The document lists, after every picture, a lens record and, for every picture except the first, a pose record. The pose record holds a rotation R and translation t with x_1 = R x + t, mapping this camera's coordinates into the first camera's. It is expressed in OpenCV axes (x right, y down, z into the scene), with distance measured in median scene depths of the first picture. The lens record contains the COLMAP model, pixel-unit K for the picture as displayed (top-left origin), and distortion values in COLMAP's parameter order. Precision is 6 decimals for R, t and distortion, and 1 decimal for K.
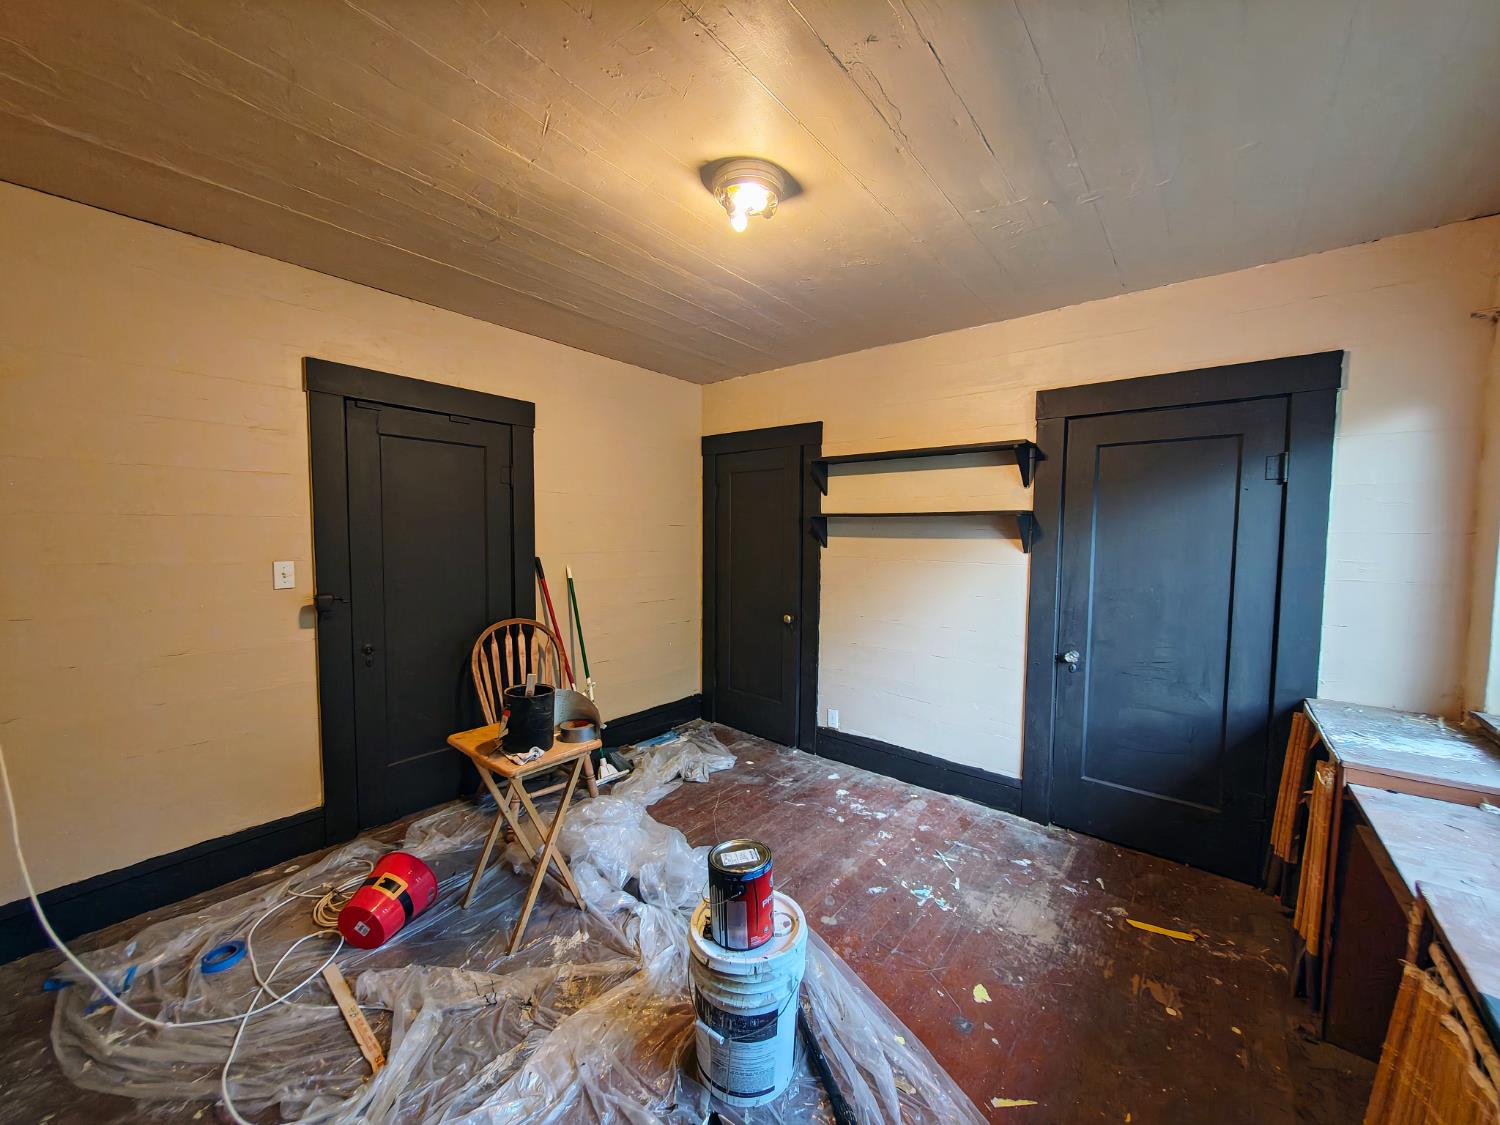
lens RADIAL K [[568.6, 0, 742.5], [0, 568.6, 562.4], [0, 0, 1]] dist [-0.000046, 0.000081]
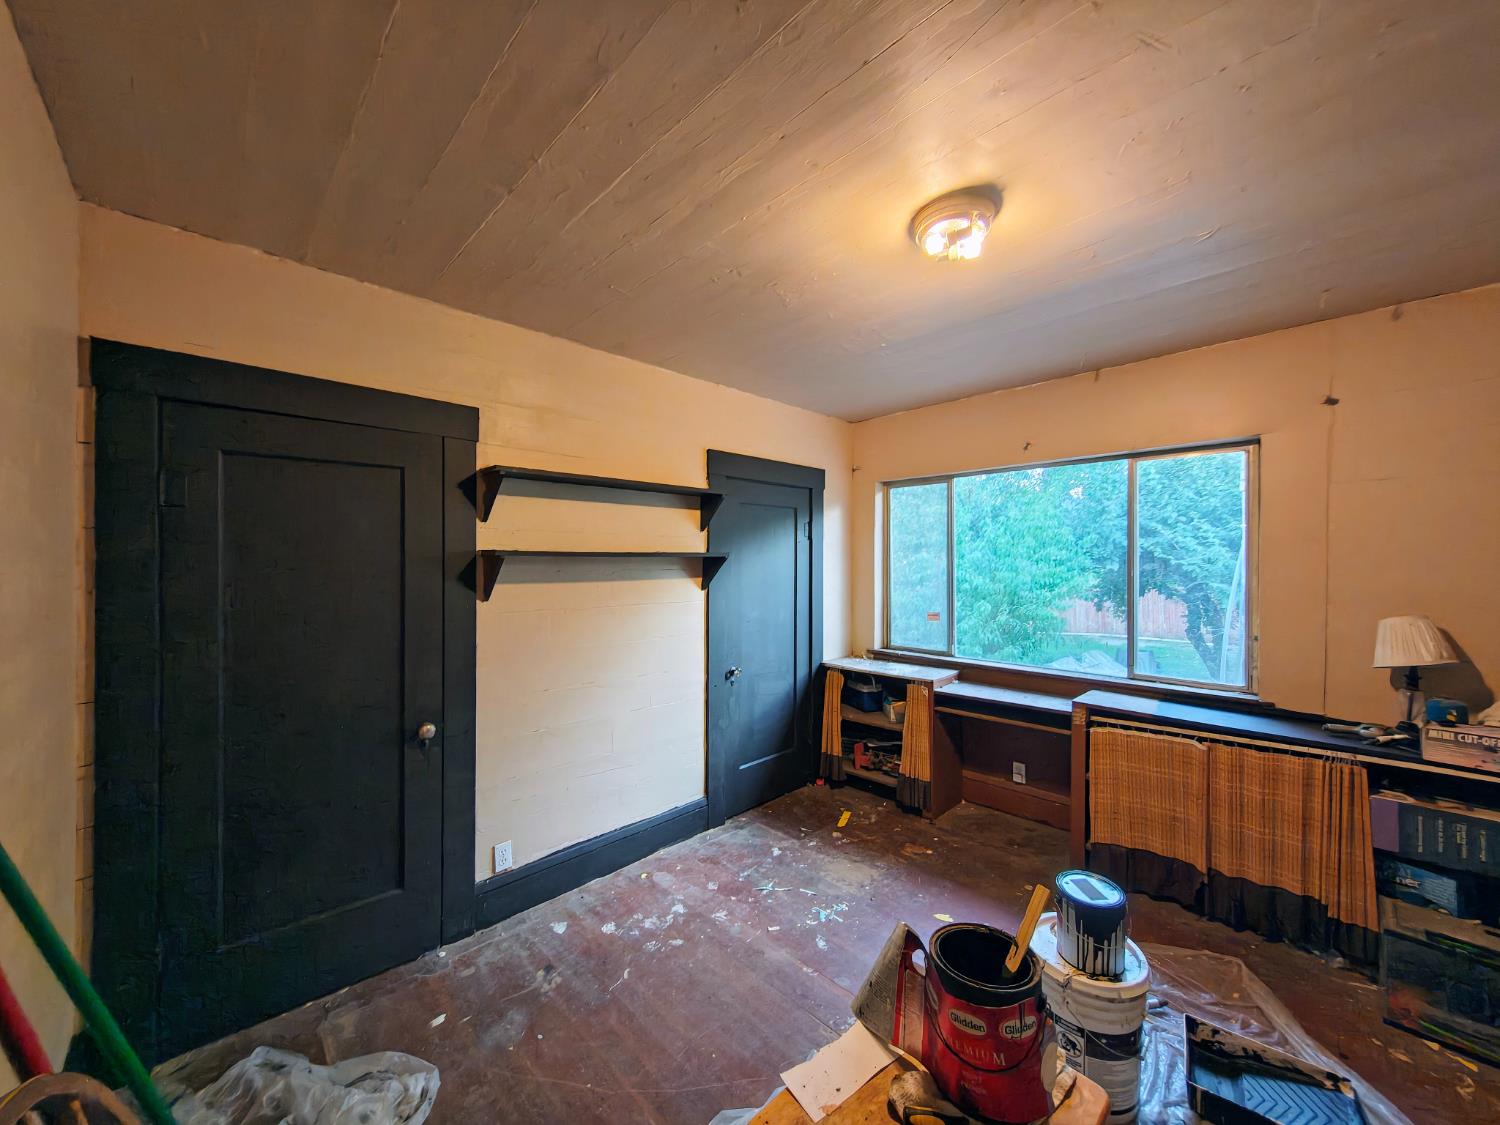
lens RADIAL K [[567.3, 0, 752.2], [0, 567.3, 556.3], [0, 0, 1]] dist [-0.001228, 0.000006]
pose [[0.099920, -0.007923, 0.994964, -0.575728], [0.055590, 0.998451, 0.002368, -0.076044], [-0.993441, 0.055073, 0.100205, 0.763044]]
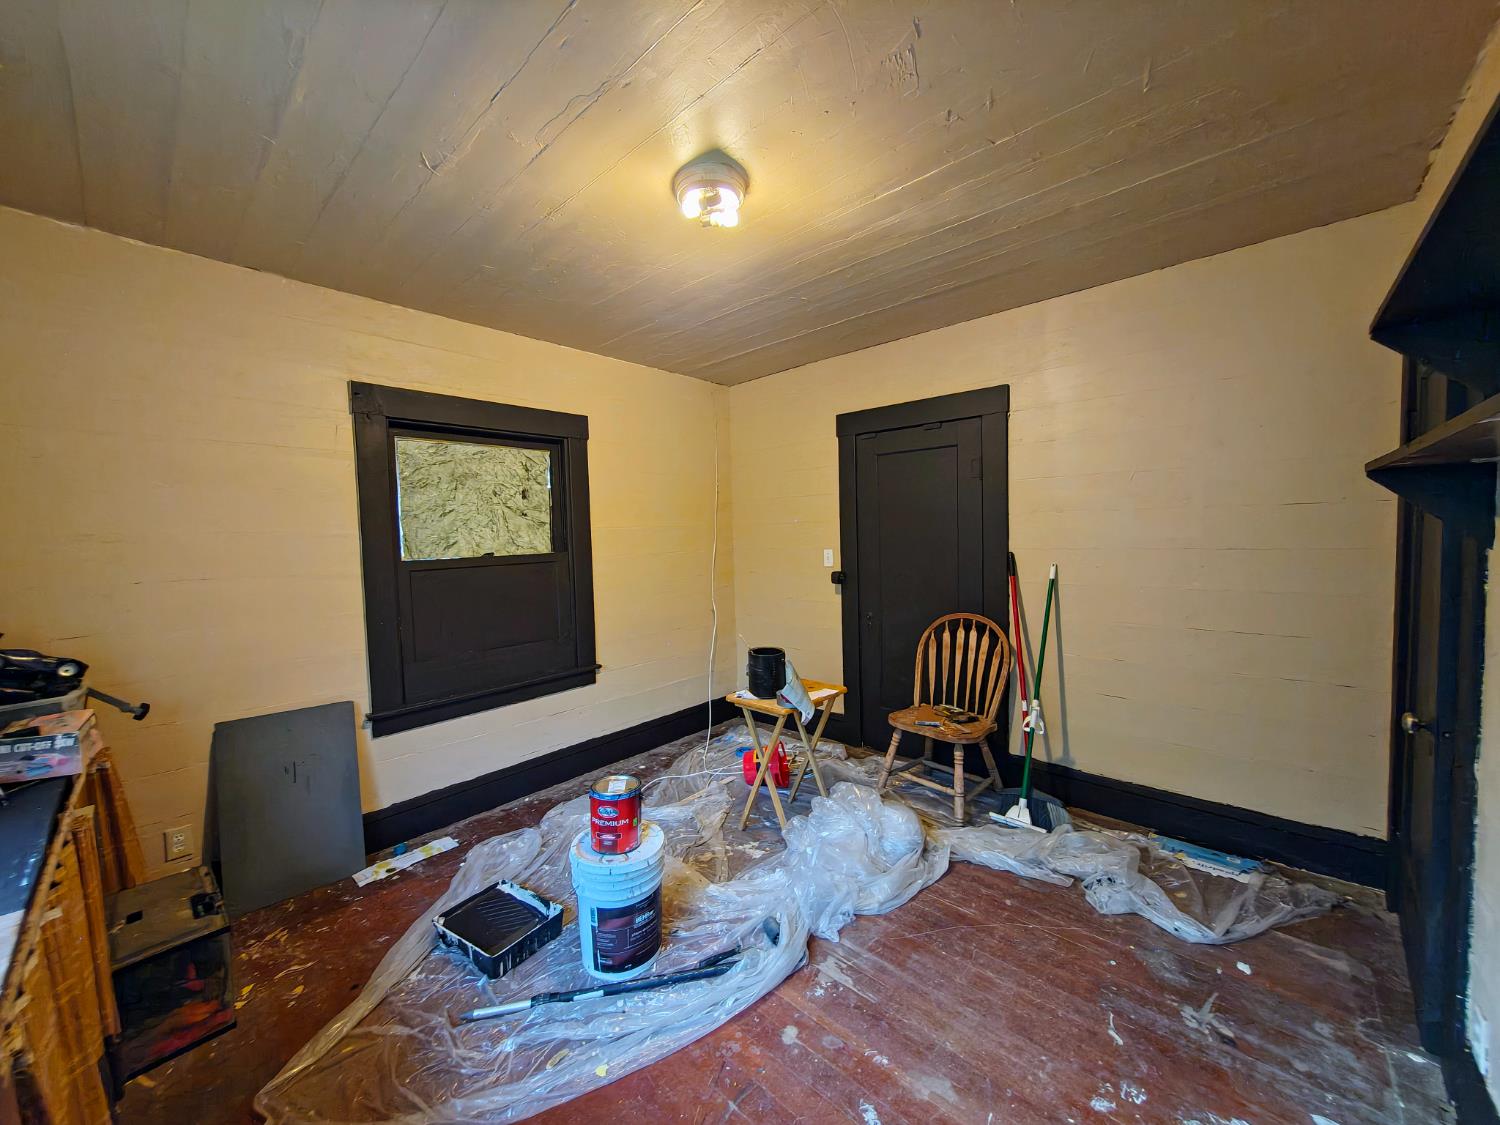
lens RADIAL K [[568.6, 0, 742.5], [0, 568.6, 562.4], [0, 0, 1]] dist [-0.000046, 0.000081]
pose [[-0.046155, 0.044981, -0.997921, 0.631595], [-0.028334, 0.998525, 0.046319, -0.025307], [0.998532, 0.030413, -0.044813, 0.677789]]
